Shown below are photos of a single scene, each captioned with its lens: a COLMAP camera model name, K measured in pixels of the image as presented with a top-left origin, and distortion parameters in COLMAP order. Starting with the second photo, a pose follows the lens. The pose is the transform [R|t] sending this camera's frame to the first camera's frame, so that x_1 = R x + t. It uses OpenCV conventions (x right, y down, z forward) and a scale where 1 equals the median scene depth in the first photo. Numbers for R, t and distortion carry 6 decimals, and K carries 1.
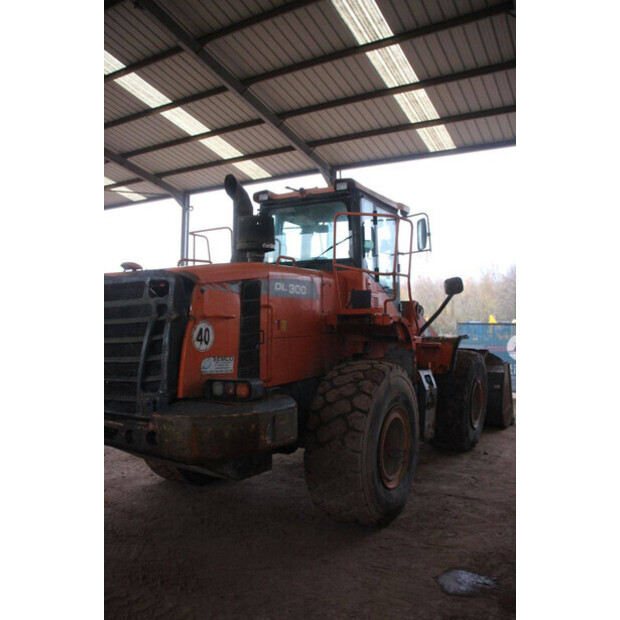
lens RADIAL K [[521.5, 0, 308.6], [0, 521.5, 300.6], [0, 0, 1]] dist [-0.201901, 0.249979]
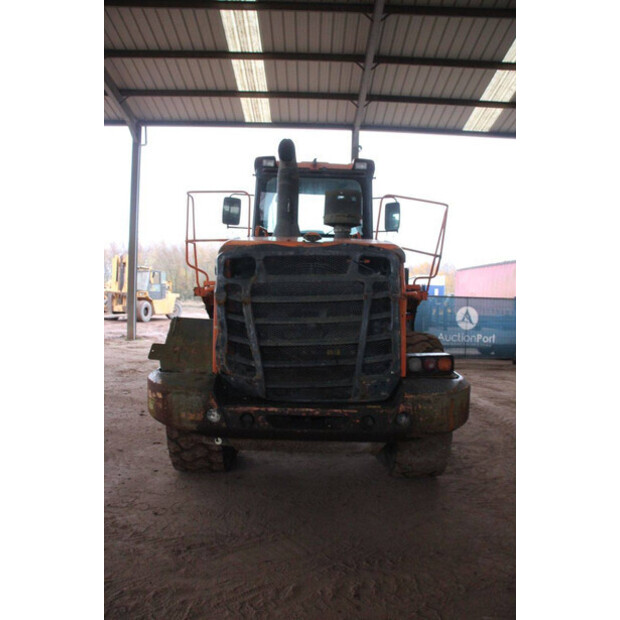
lens RADIAL K [[521.5, 0, 308.6], [0, 521.5, 300.6], [0, 0, 1]] dist [-0.201901, 0.249979]
pose [[0.854354, 0.005189, 0.519665, -0.221553], [-0.041396, 0.997452, 0.058098, -0.002170], [-0.518039, -0.071148, 0.852393, 0.058651]]
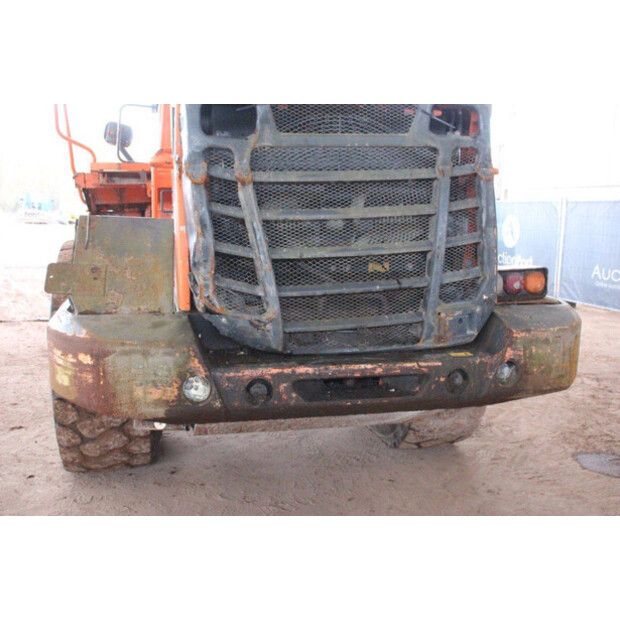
lens RADIAL K [[659.9, 0, 310.0], [0, 659.9, 310.0], [0, 0, 1]] dist [-0.115412, 0.272949]
pose [[0.708111, -0.111290, 0.697275, -0.229213], [-0.044260, 0.978564, 0.201133, 0.011254], [-0.704712, -0.173286, 0.688006, 0.144102]]
